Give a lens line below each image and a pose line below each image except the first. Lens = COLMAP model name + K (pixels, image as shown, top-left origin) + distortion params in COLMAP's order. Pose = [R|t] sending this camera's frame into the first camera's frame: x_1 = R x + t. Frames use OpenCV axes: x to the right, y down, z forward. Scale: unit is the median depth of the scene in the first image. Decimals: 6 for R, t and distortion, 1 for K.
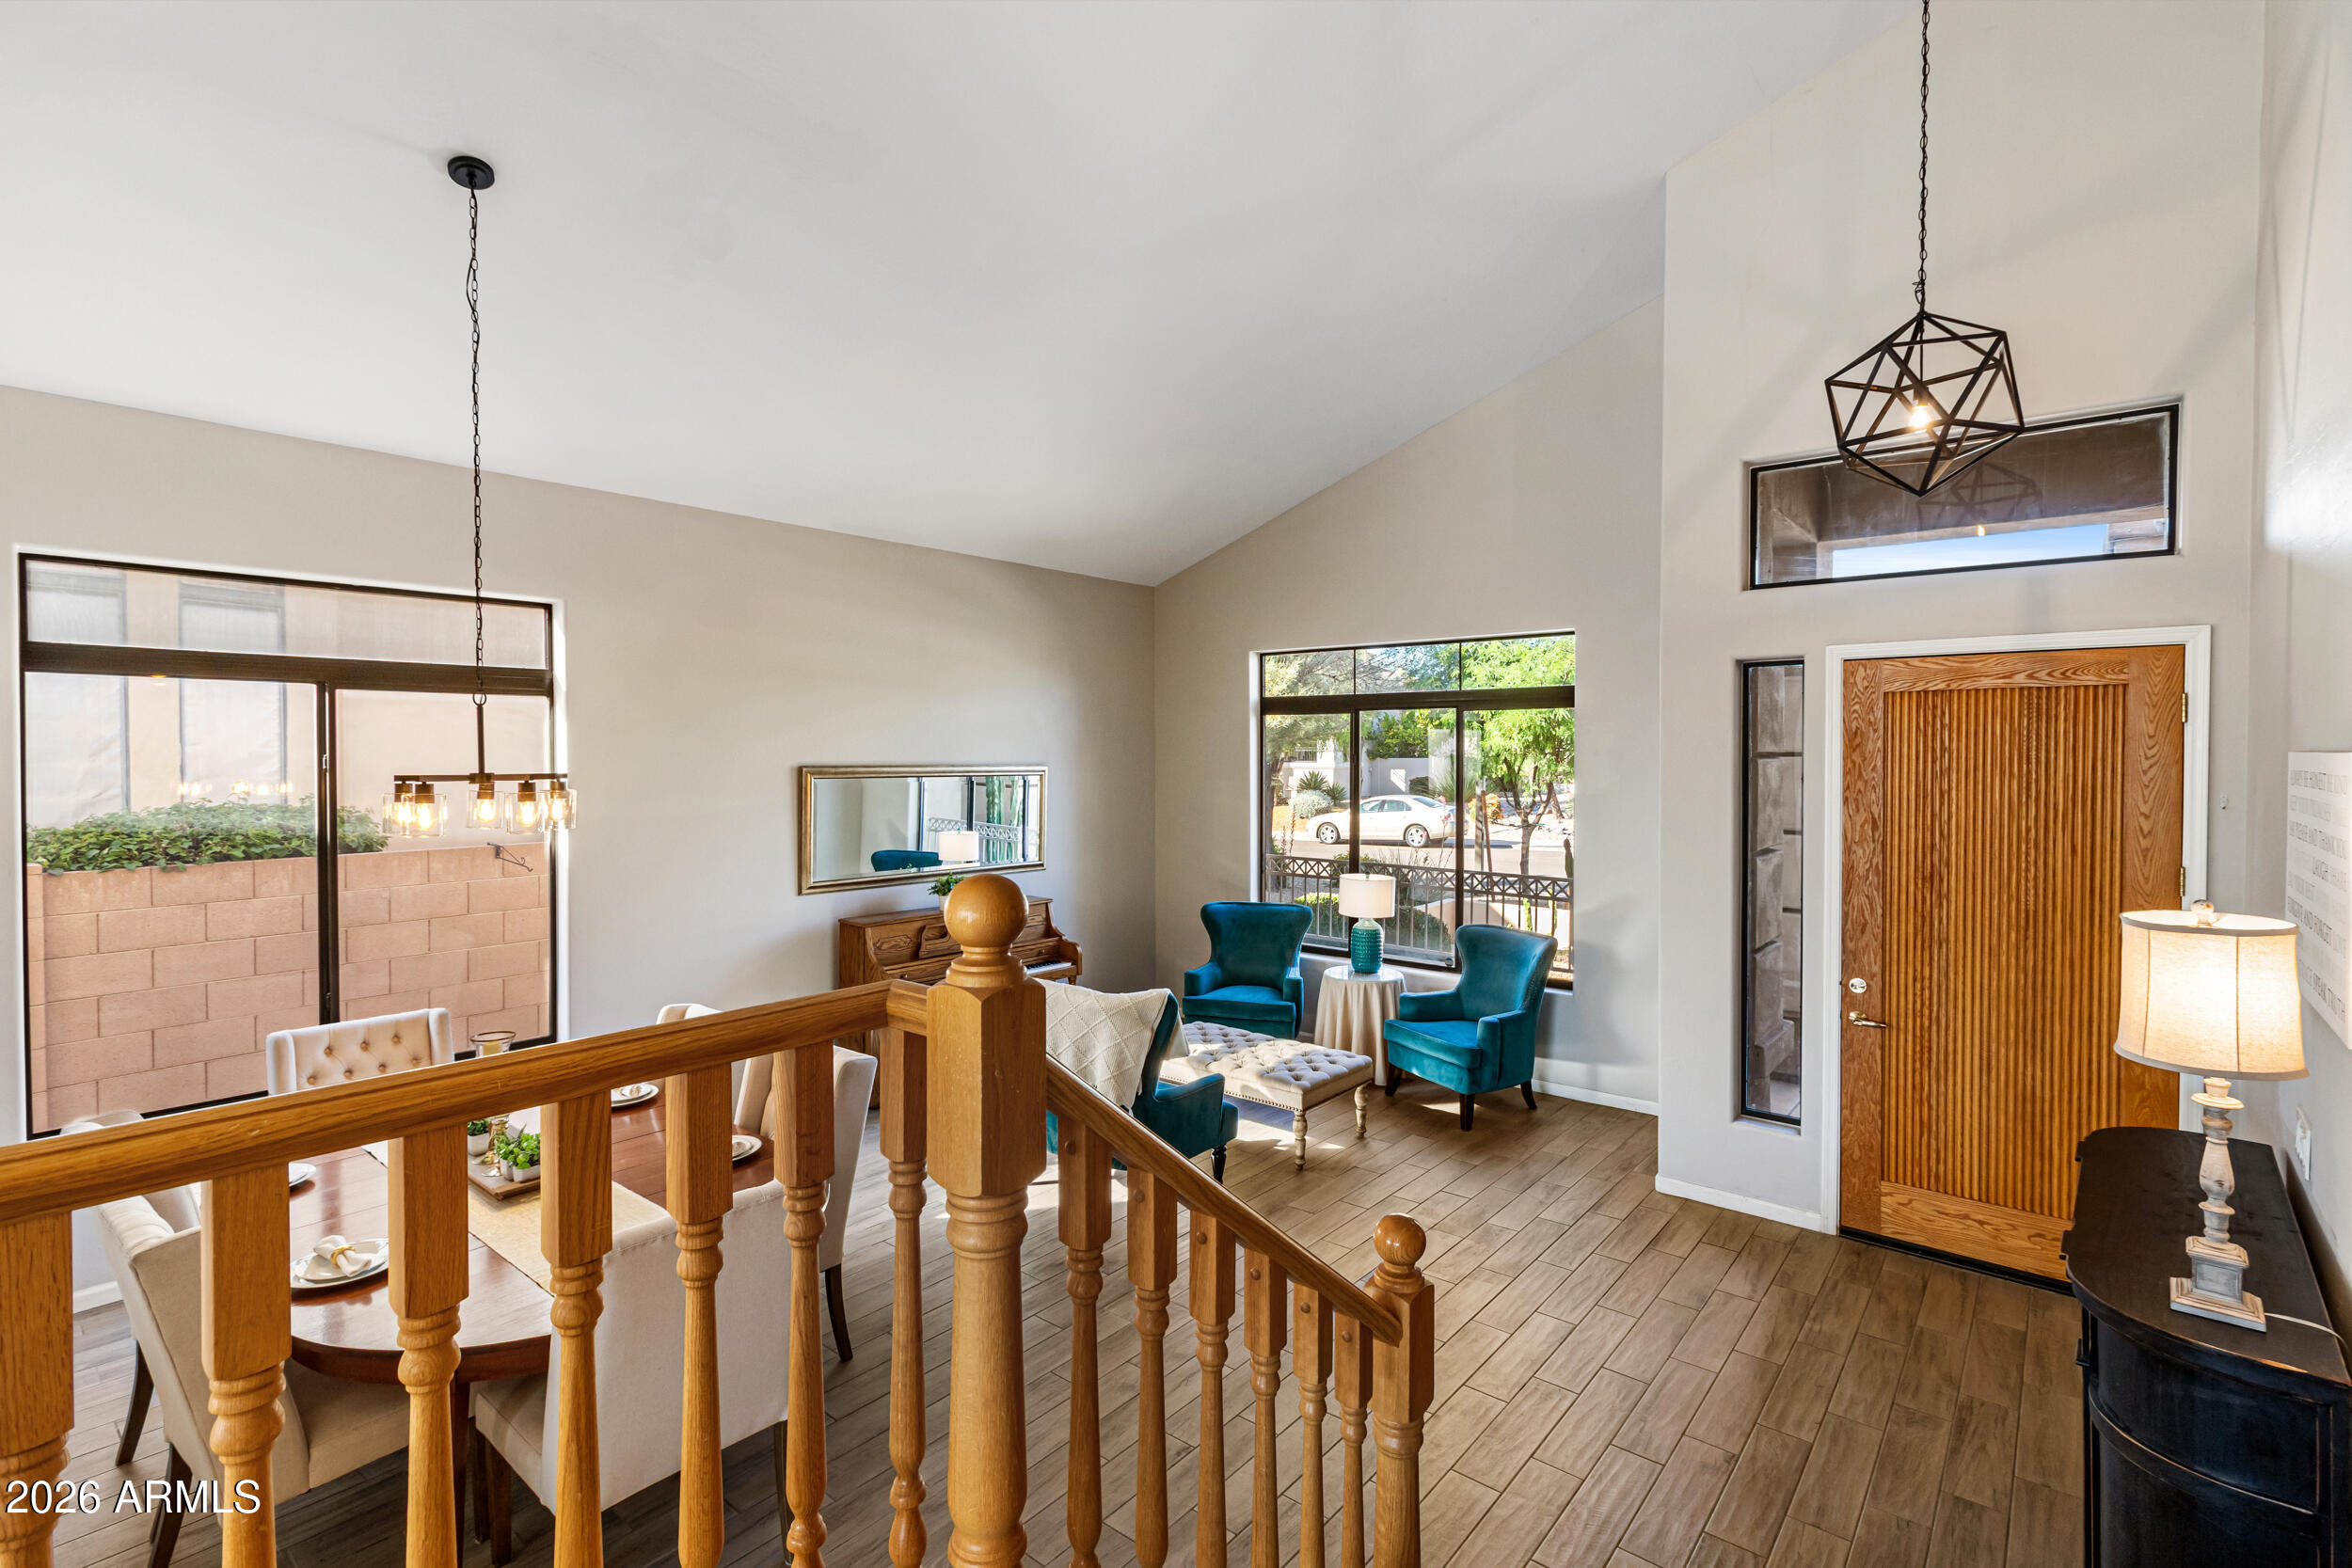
lens RADIAL K [[1082.8, 0, 1177.6], [0, 1082.8, 773.1], [0, 0, 1]] dist [-0.003676, 0.000955]
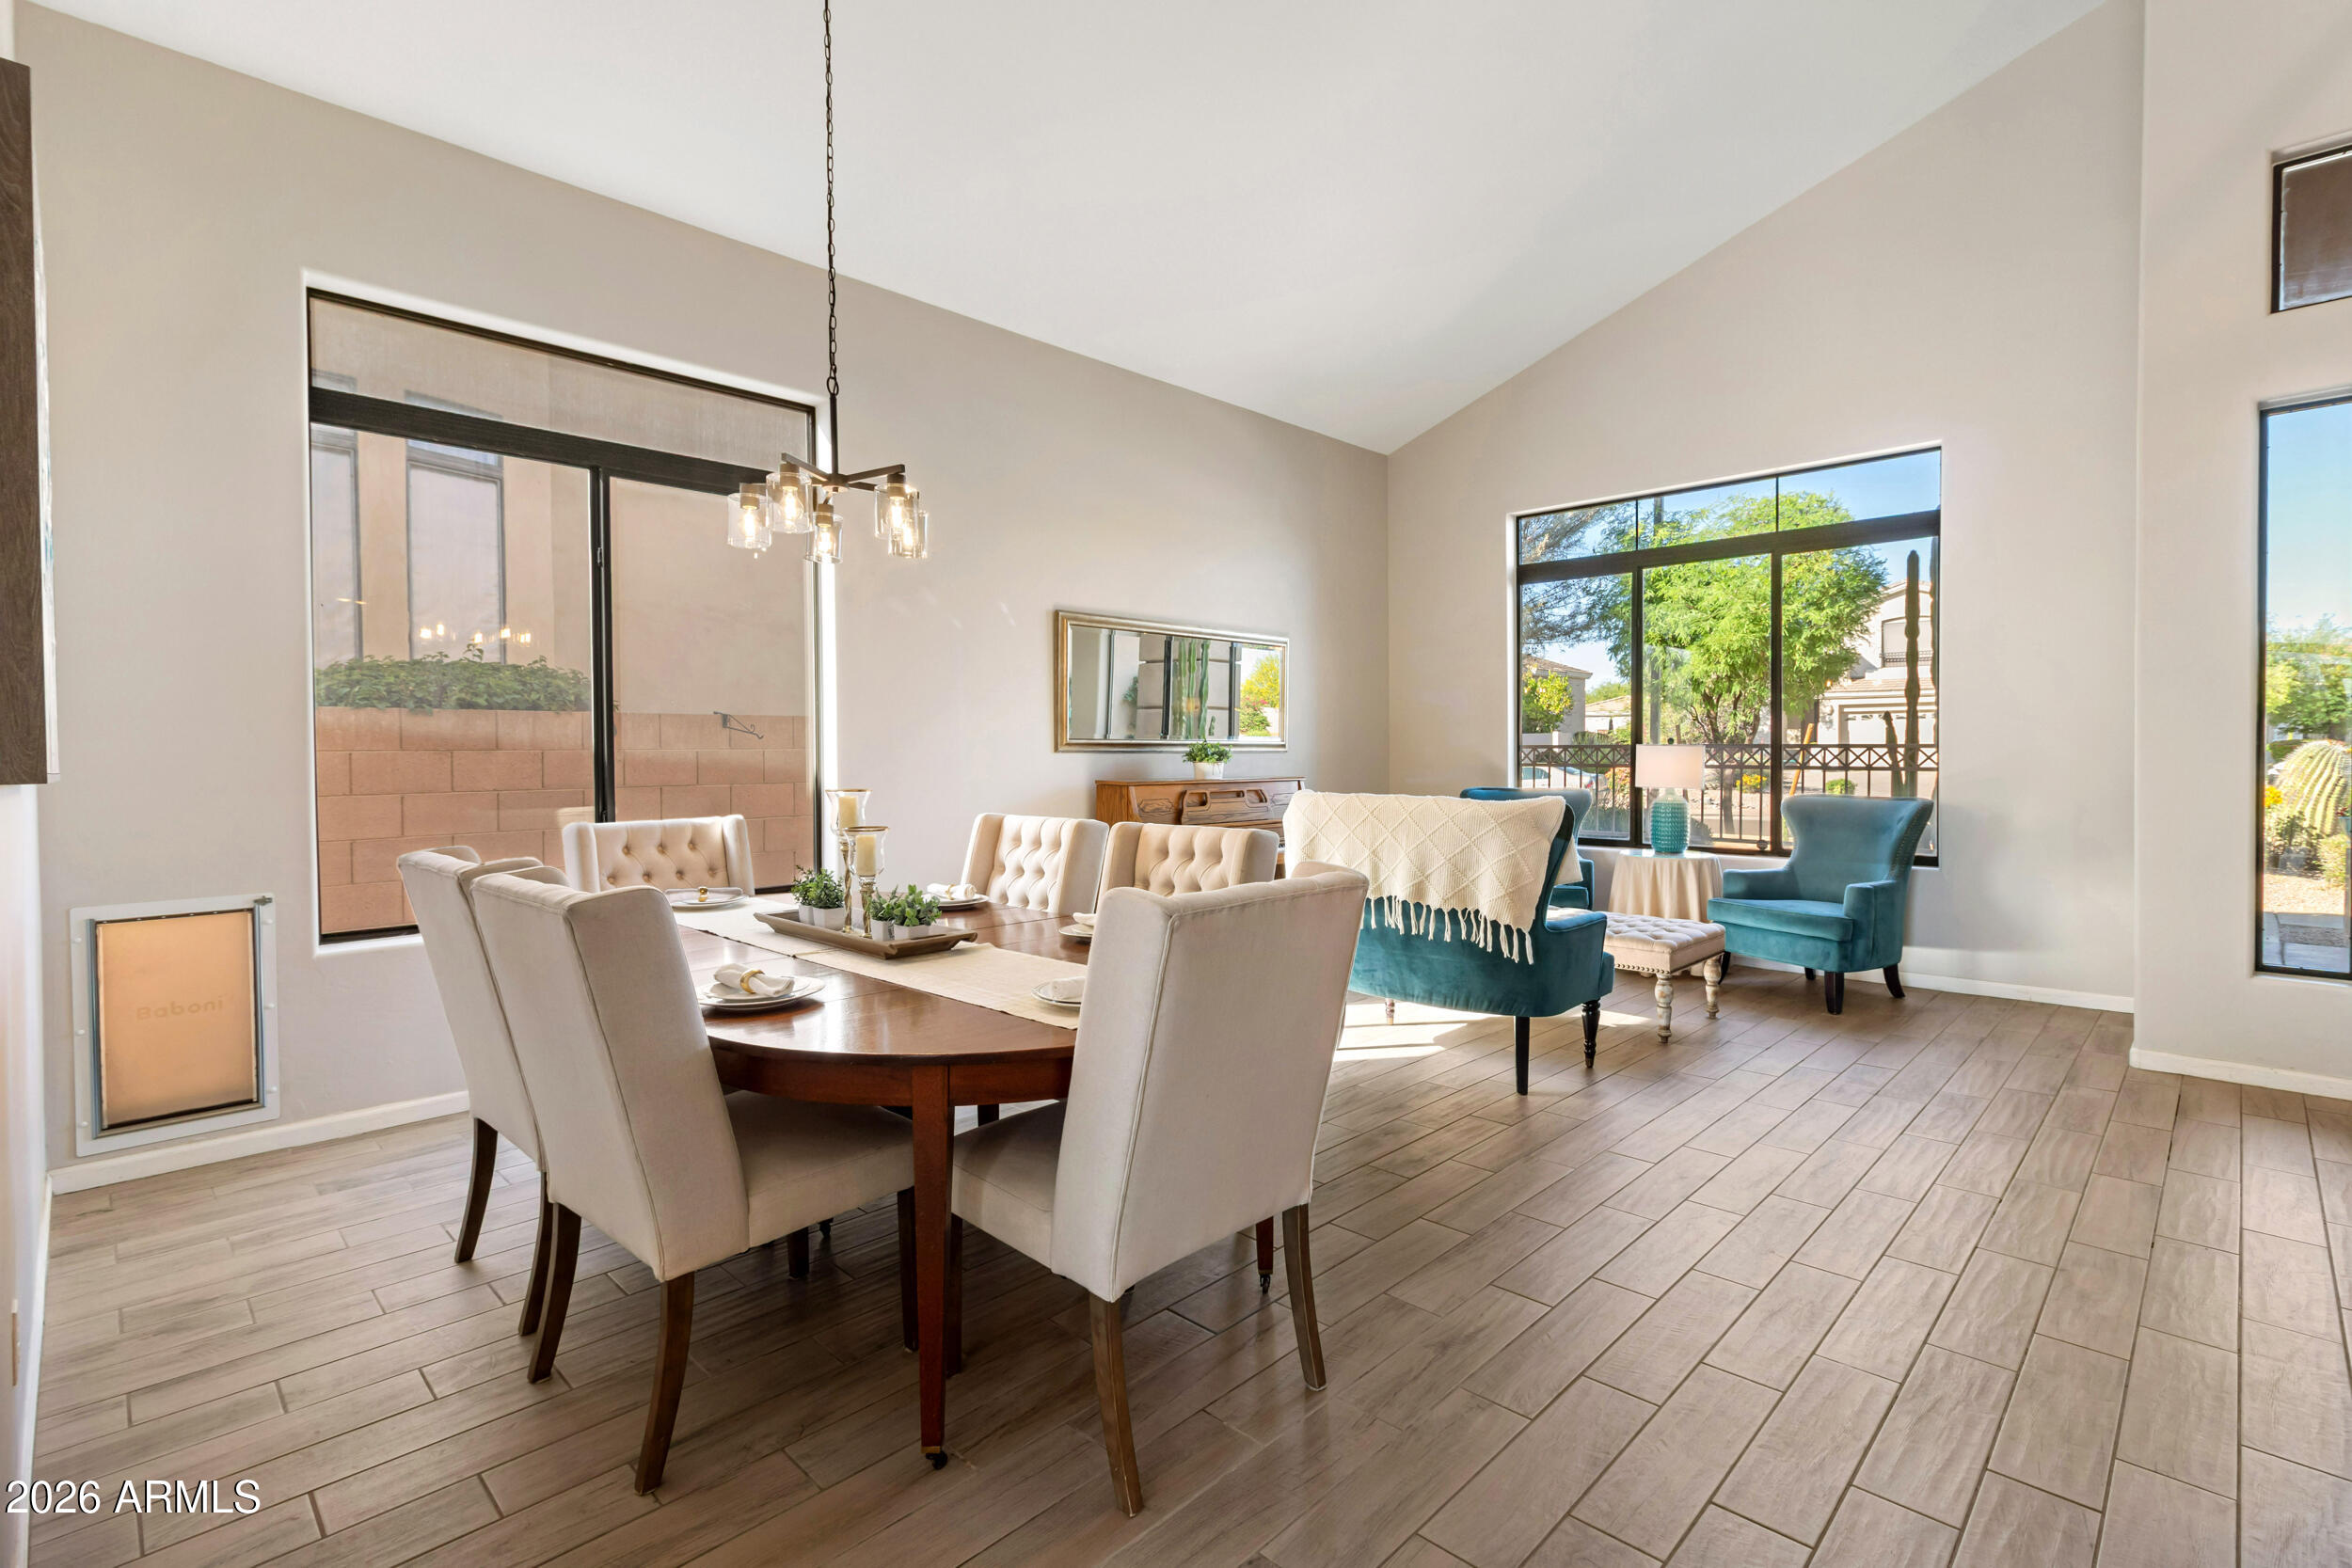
lens RADIAL K [[1084.0, 0, 1176.7], [0, 1084.0, 770.9], [0, 0, 1]] dist [0.001210, -0.000456]
pose [[0.996357, -0.006210, -0.085053, -0.189673], [0.006522, 0.999973, 0.003392, 0.140963], [0.085030, -0.003934, 0.996371, 0.109813]]
